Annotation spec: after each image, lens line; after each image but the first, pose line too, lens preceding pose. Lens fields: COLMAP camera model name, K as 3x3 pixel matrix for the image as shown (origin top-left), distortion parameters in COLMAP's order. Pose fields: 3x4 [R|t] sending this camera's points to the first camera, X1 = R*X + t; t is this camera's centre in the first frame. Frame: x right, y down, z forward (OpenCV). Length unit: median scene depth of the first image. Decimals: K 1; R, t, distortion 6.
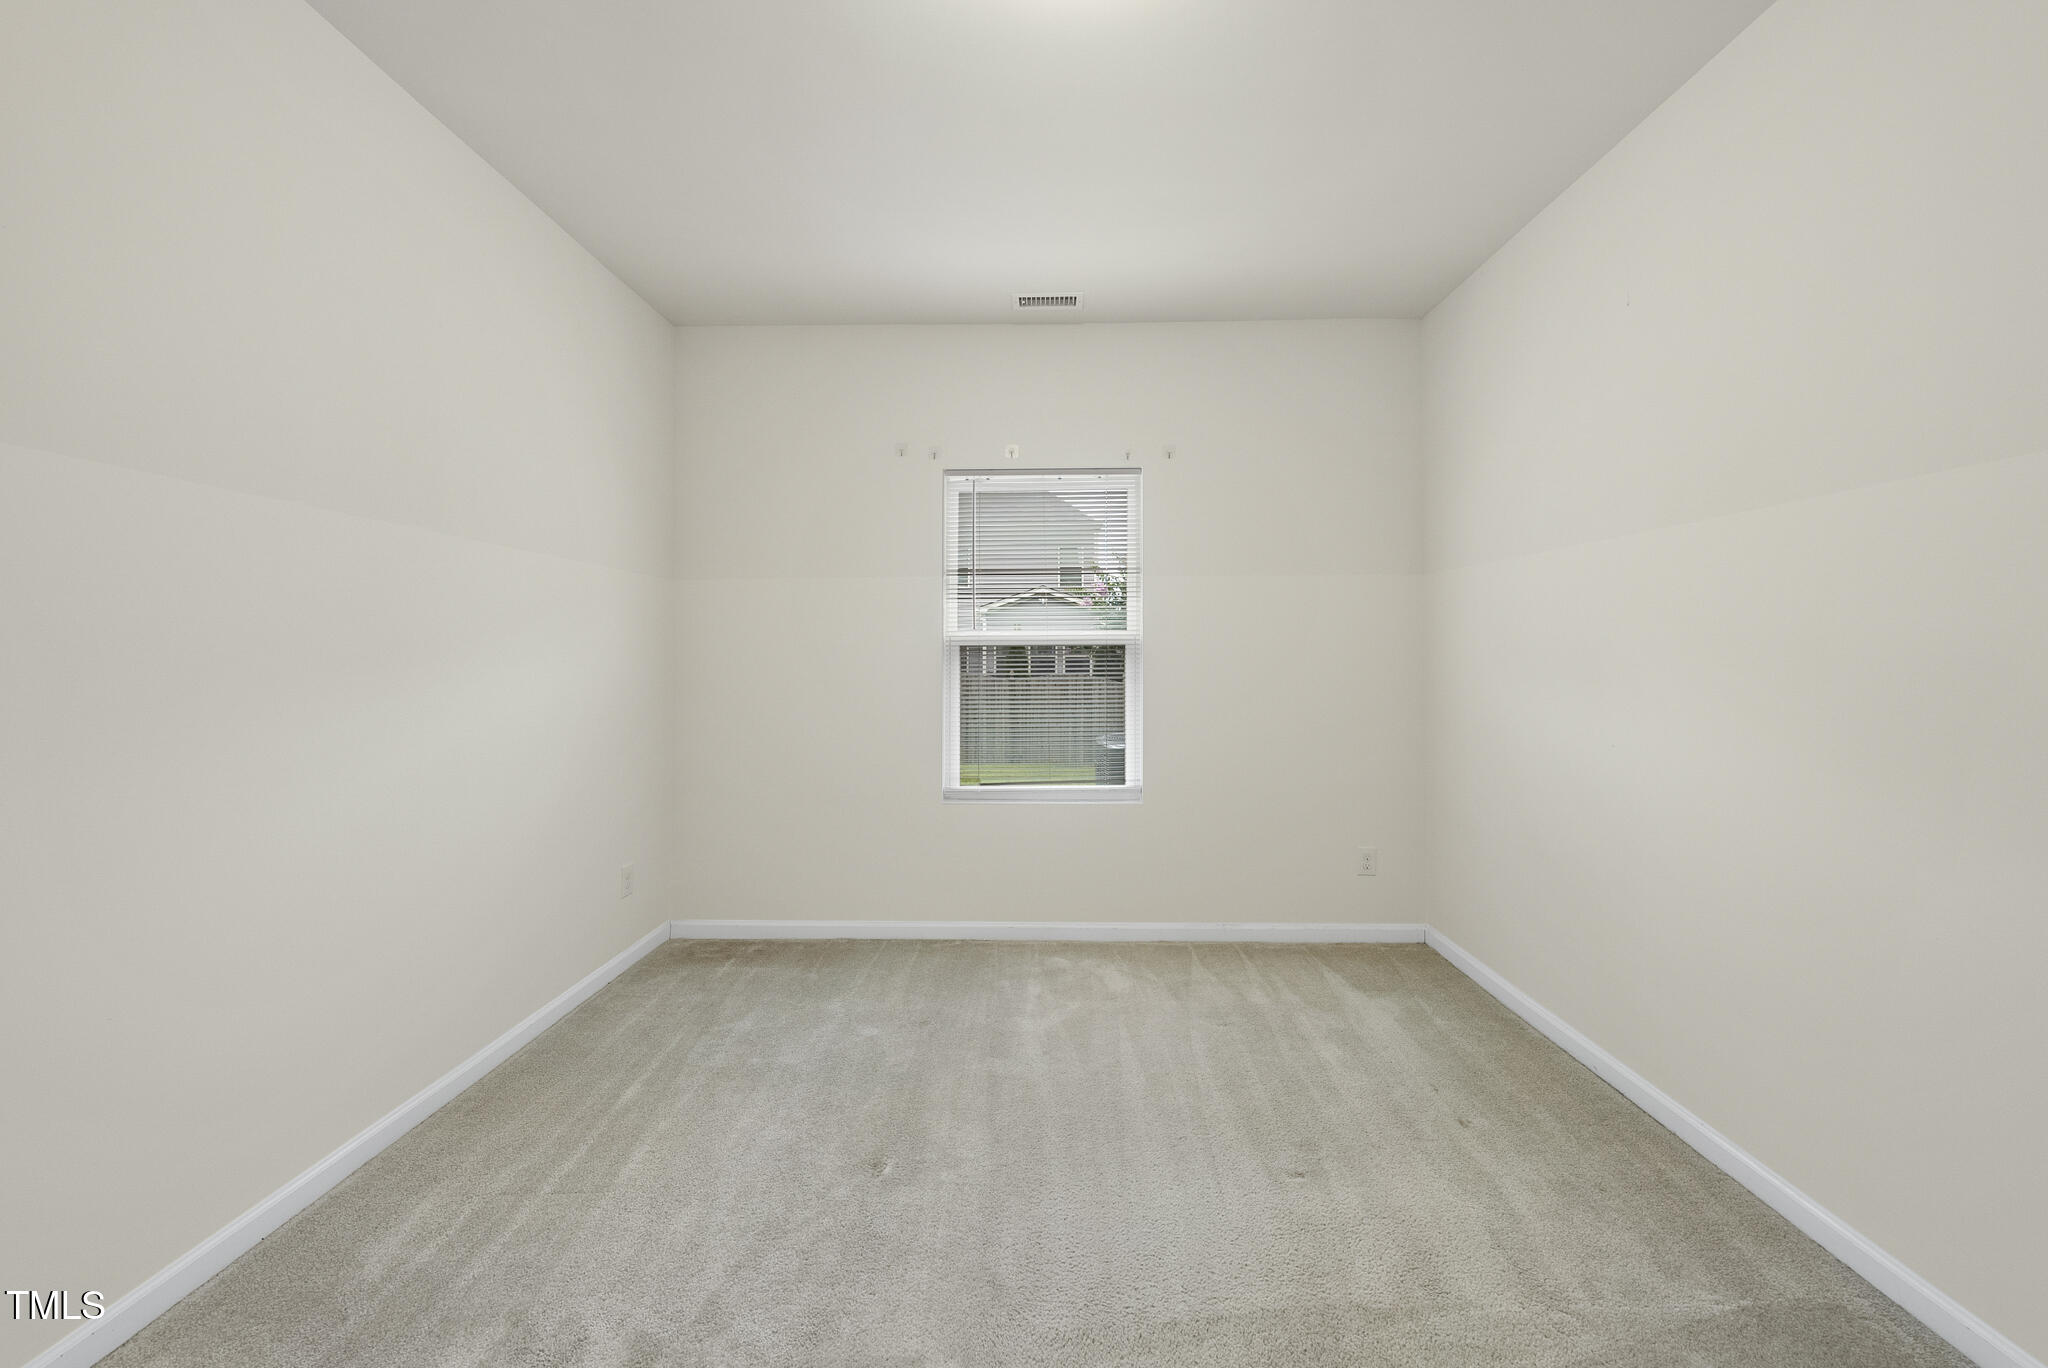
lens RADIAL K [[766.0, 0, 1024.3], [0, 766.0, 642.0], [0, 0, 1]] dist [-0.000658, -0.000095]
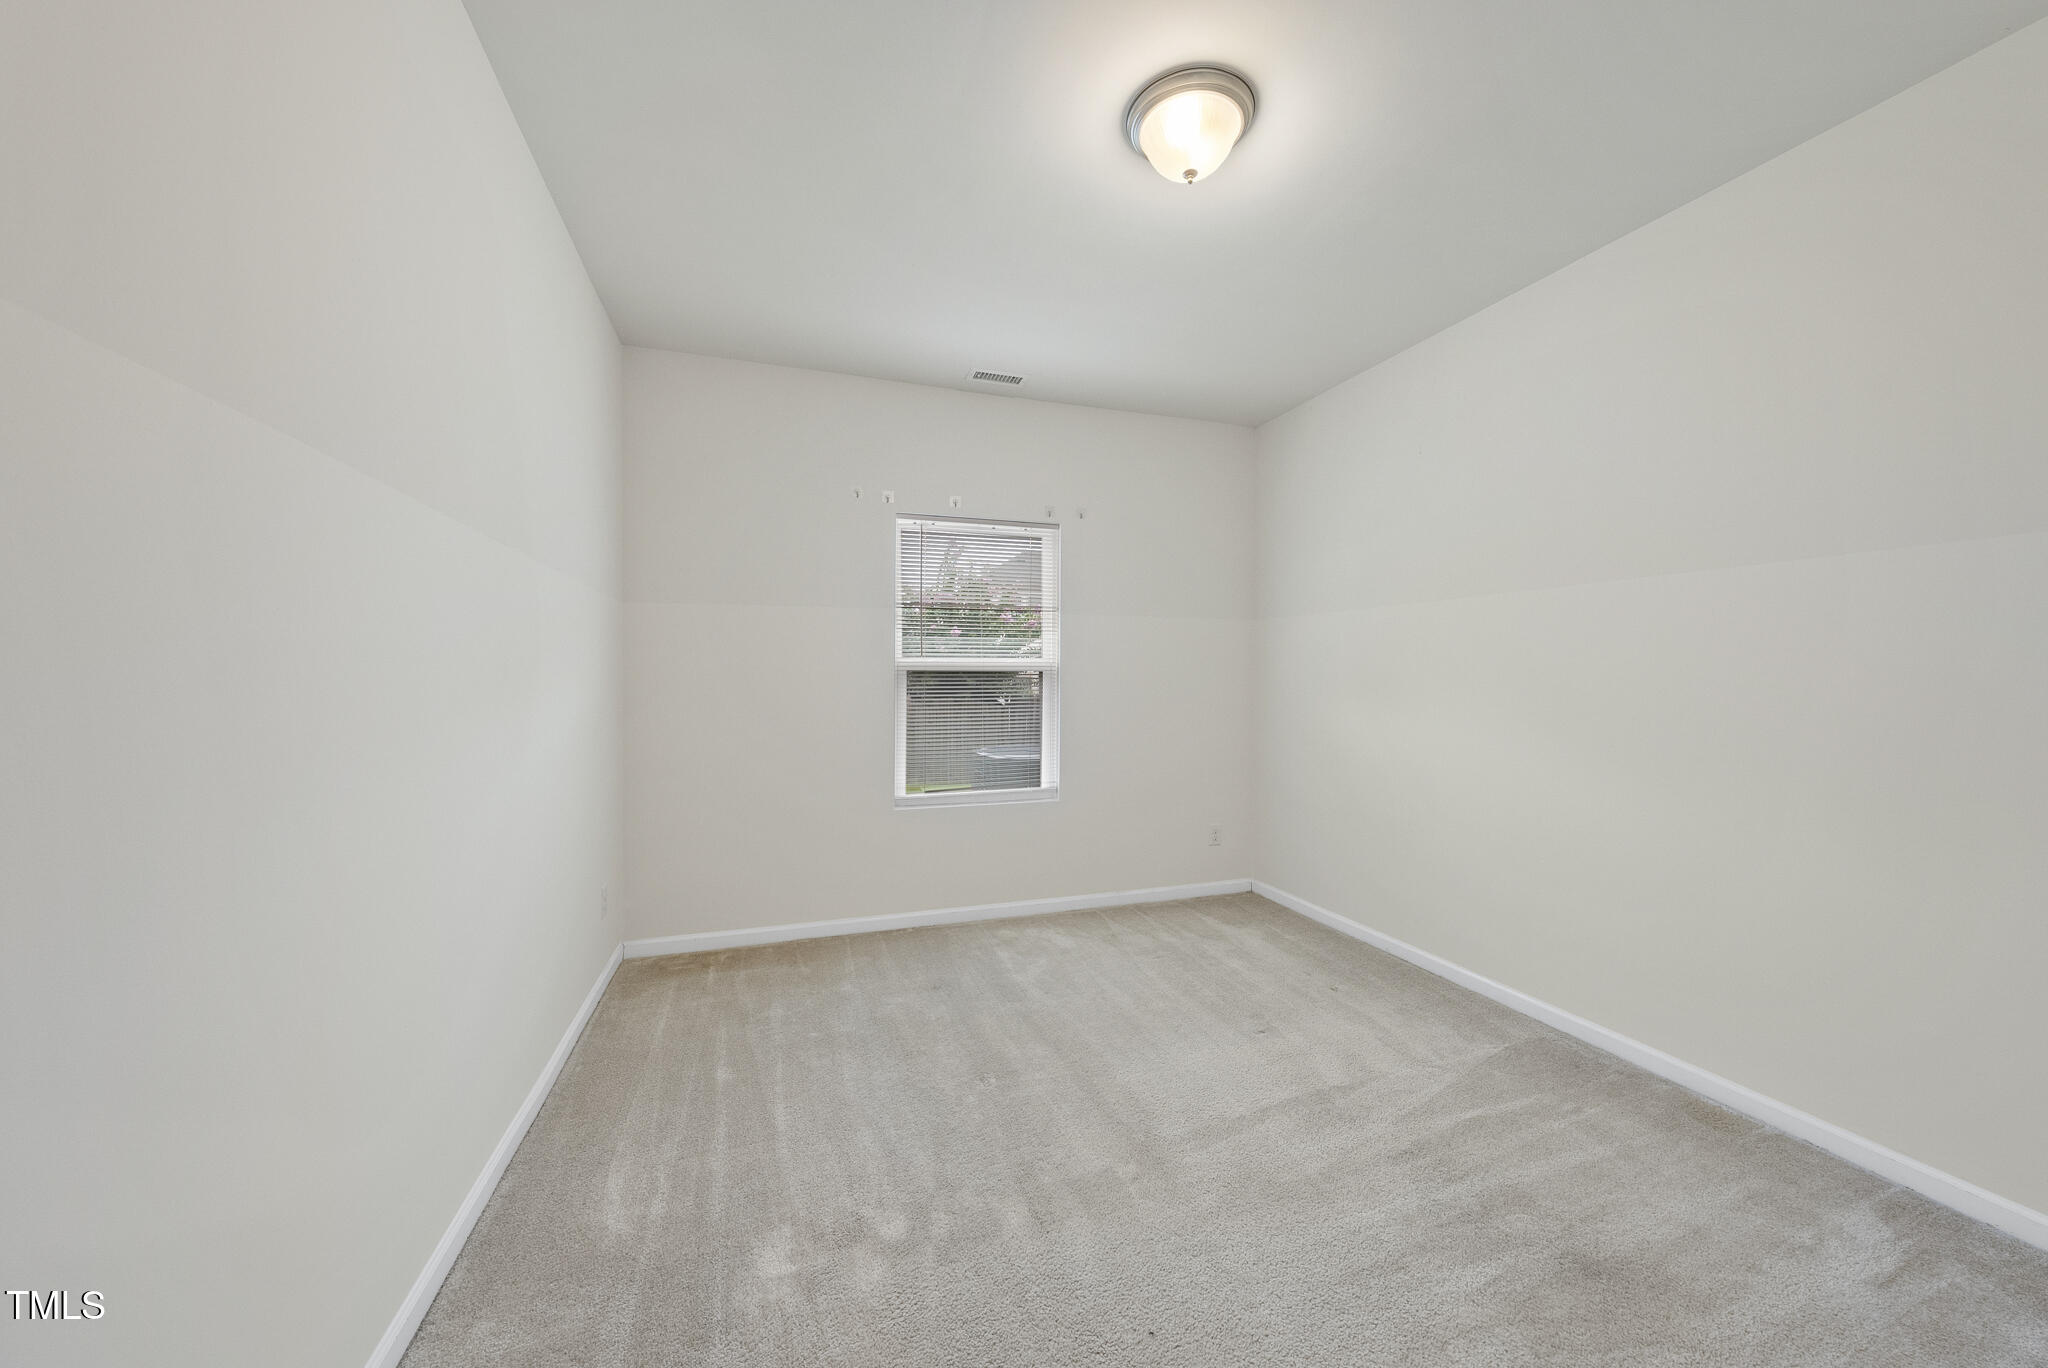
lens RADIAL K [[748.3, 0, 1024.0], [0, 748.3, 684.0], [0, 0, 1]] dist [-0.000691, 0.000007]
pose [[0.938710, -0.000372, 0.344709, -0.344246], [-0.007783, 0.999722, 0.022276, -0.001402], [-0.344621, -0.023593, 0.938445, -0.108317]]
